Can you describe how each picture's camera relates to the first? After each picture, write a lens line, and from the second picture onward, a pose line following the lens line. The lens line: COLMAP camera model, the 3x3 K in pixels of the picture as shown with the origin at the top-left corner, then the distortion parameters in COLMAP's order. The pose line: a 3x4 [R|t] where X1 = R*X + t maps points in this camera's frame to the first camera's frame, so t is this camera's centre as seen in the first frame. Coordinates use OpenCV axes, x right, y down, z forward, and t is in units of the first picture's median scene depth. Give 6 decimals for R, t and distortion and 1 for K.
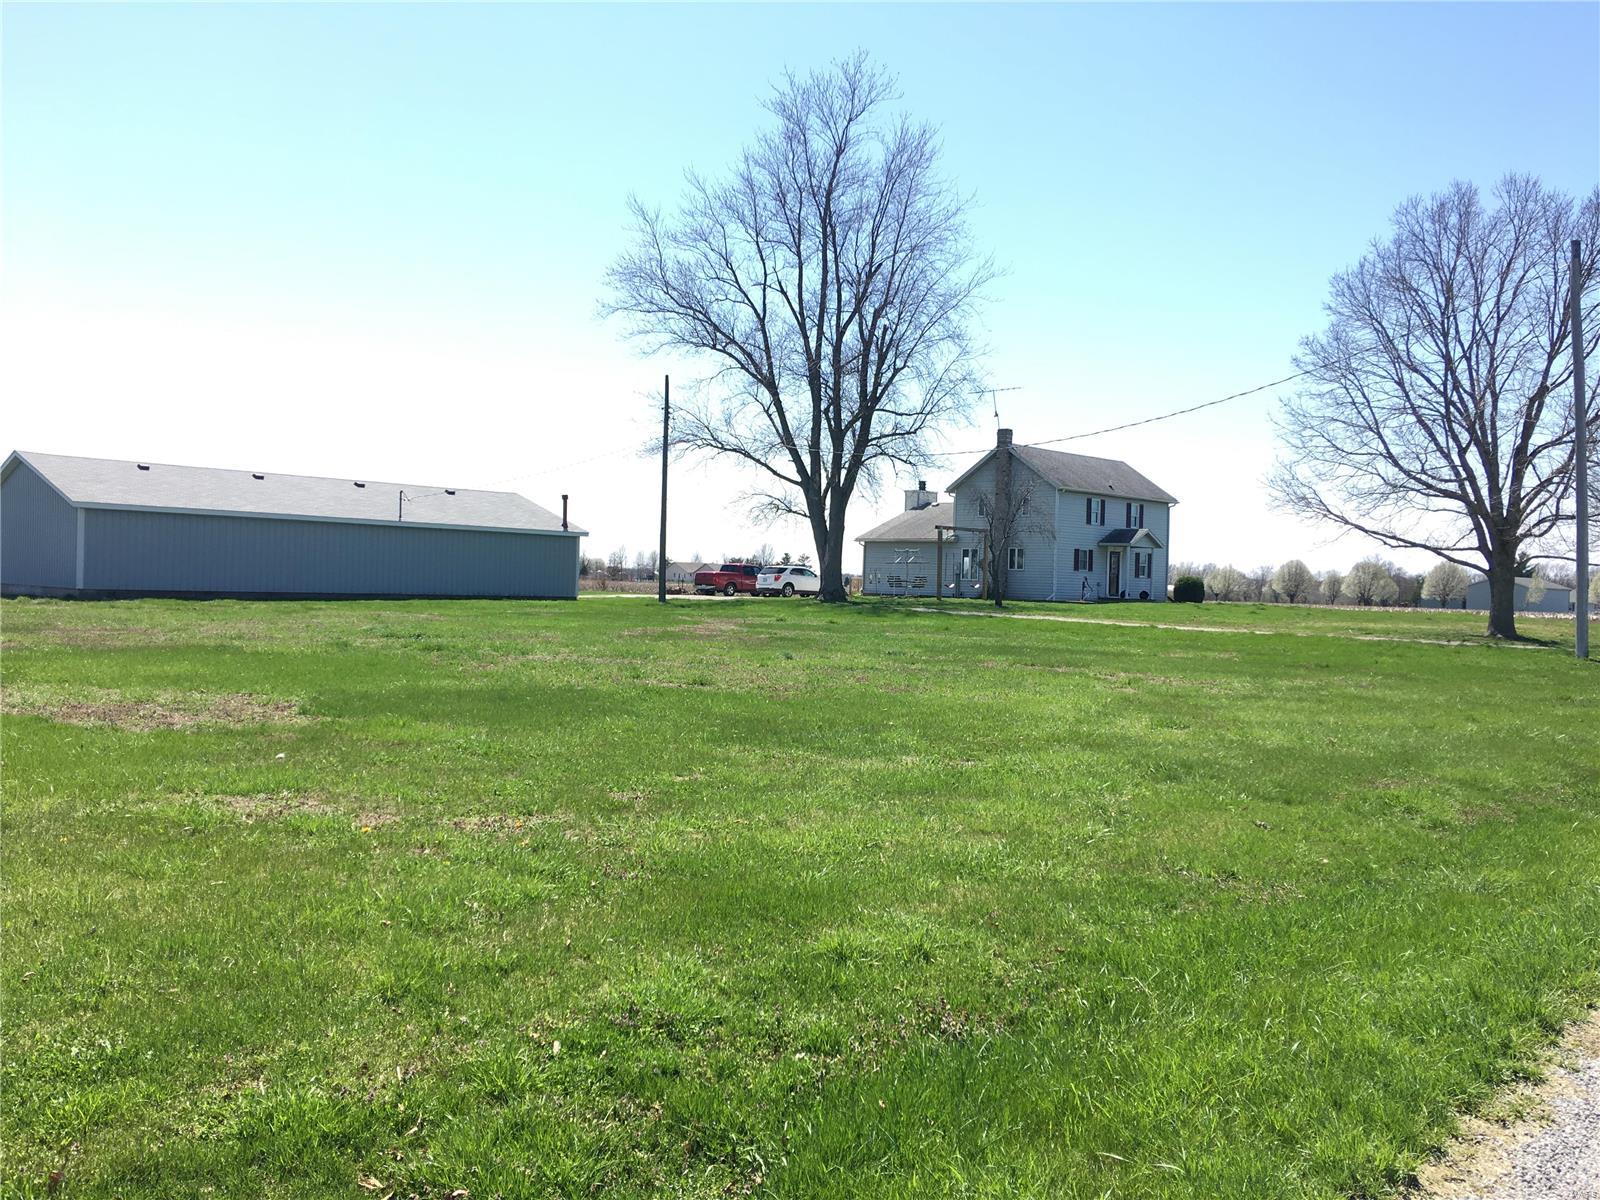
lens RADIAL K [[1322.4, 0, 789.5], [0, 1322.4, 587.4], [0, 0, 1]] dist [0.089217, -0.038713]
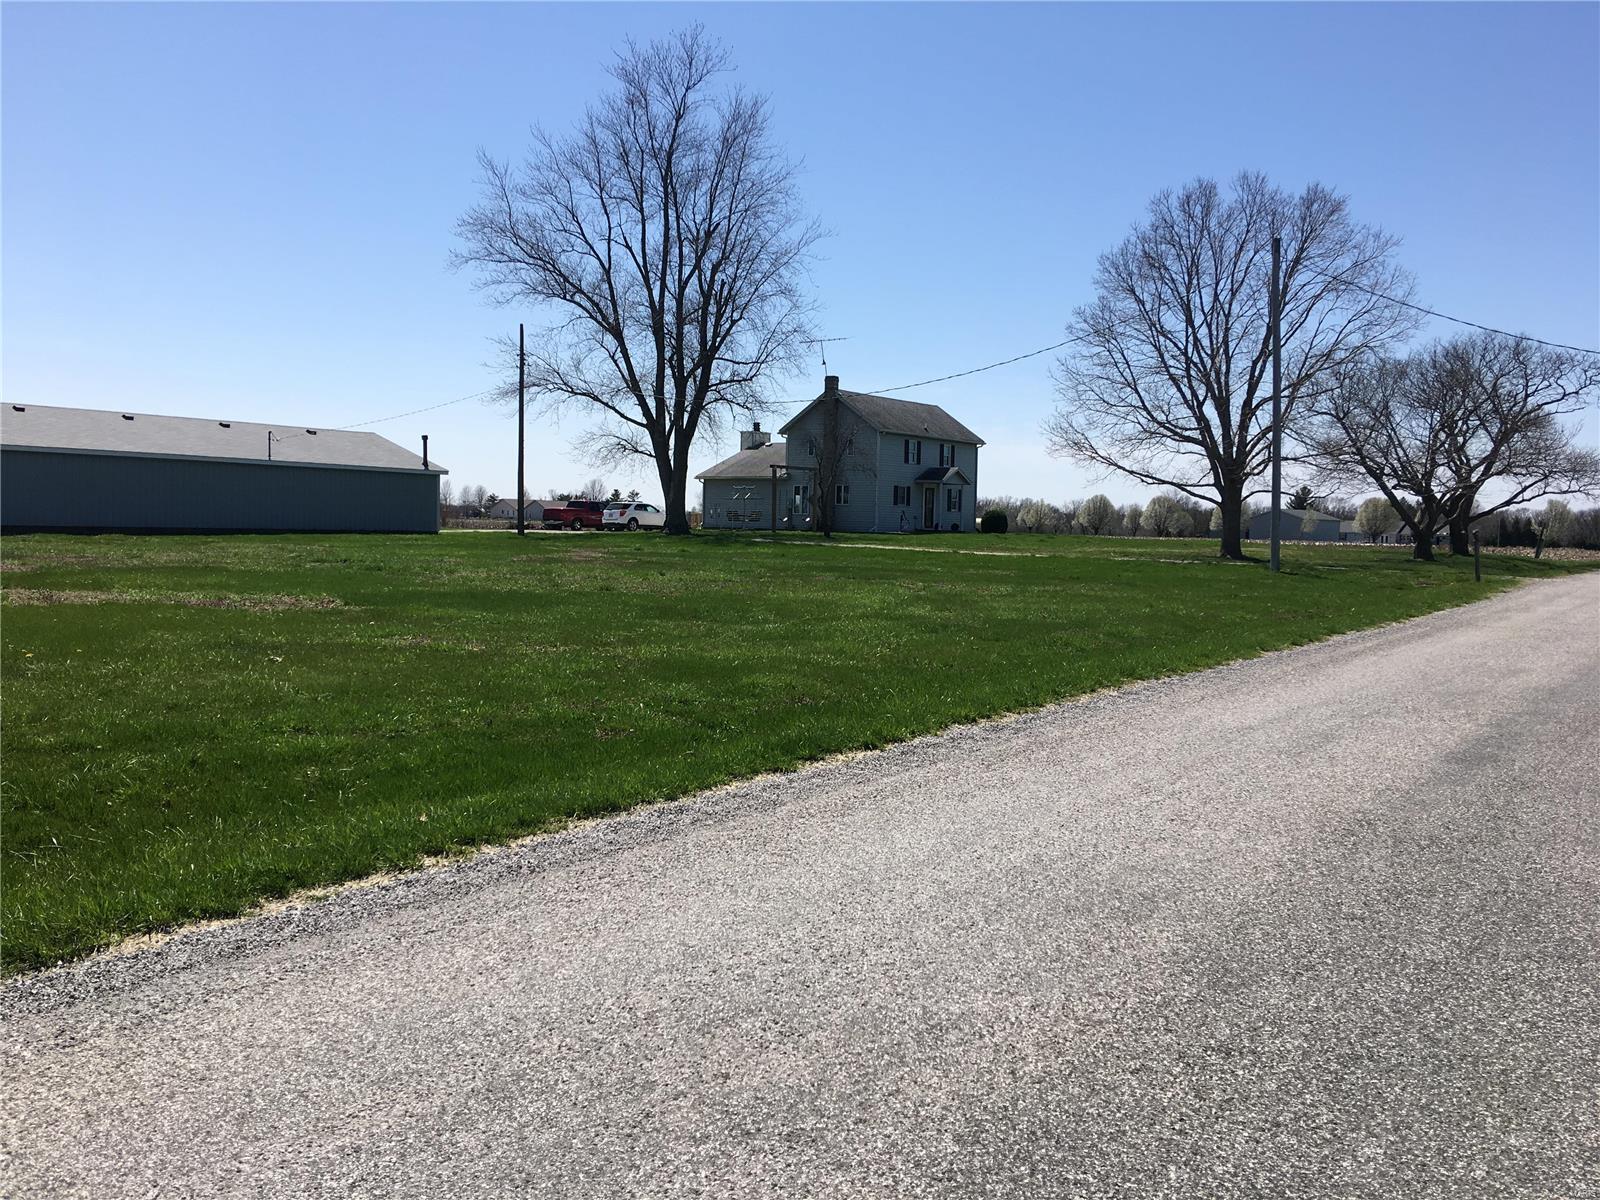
lens RADIAL K [[1322.4, 0, 789.5], [0, 1322.4, 587.4], [0, 0, 1]] dist [0.089217, -0.038713]
pose [[0.991755, -0.012045, 0.127584, -0.015805], [0.005888, 0.998805, 0.048526, 0.001930], [-0.128016, -0.047374, 0.990640, -0.099116]]
